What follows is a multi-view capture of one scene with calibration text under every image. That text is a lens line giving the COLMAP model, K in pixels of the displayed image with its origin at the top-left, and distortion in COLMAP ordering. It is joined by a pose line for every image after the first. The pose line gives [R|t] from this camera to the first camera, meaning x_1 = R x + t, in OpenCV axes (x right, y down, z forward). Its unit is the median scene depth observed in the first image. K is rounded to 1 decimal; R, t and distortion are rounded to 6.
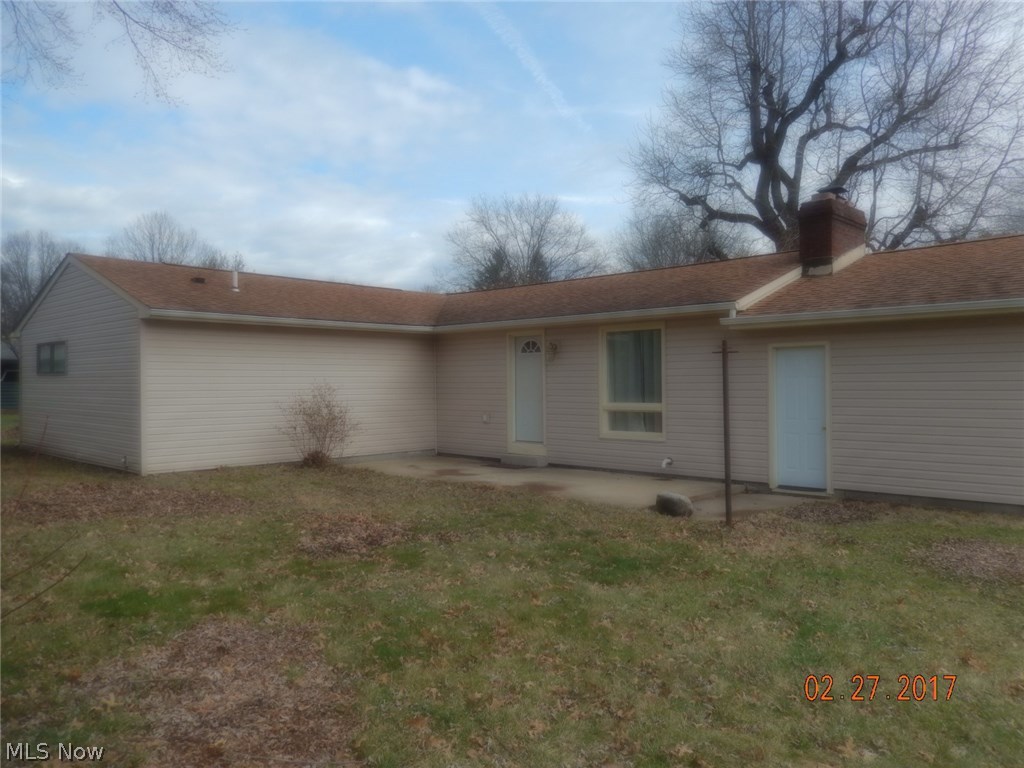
lens RADIAL K [[754.7, 0, 512.0], [0, 754.7, 384.0], [0, 0, 1]] dist [0.019995, -0.003279]
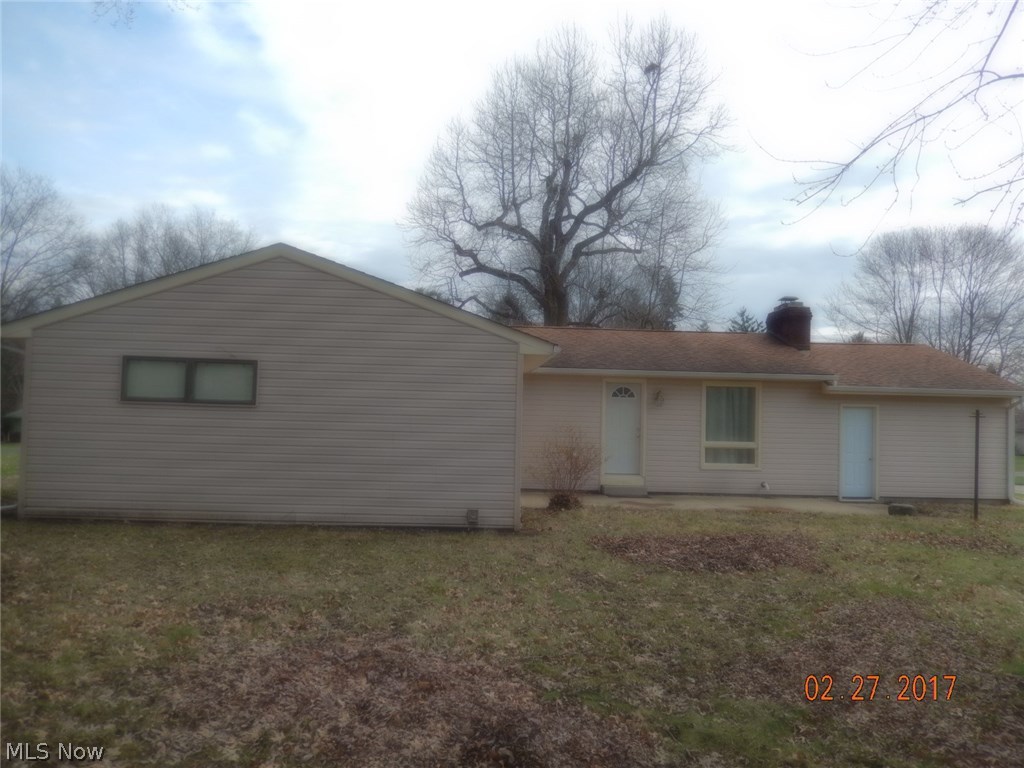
lens RADIAL K [[754.7, 0, 512.0], [0, 754.7, 384.0], [0, 0, 1]] dist [0.019995, -0.003279]
pose [[0.705501, 0.049633, 0.706969, -1.013694], [-0.027352, 0.998708, -0.042819, -0.008432], [-0.708181, 0.010872, 0.705947, 0.328762]]
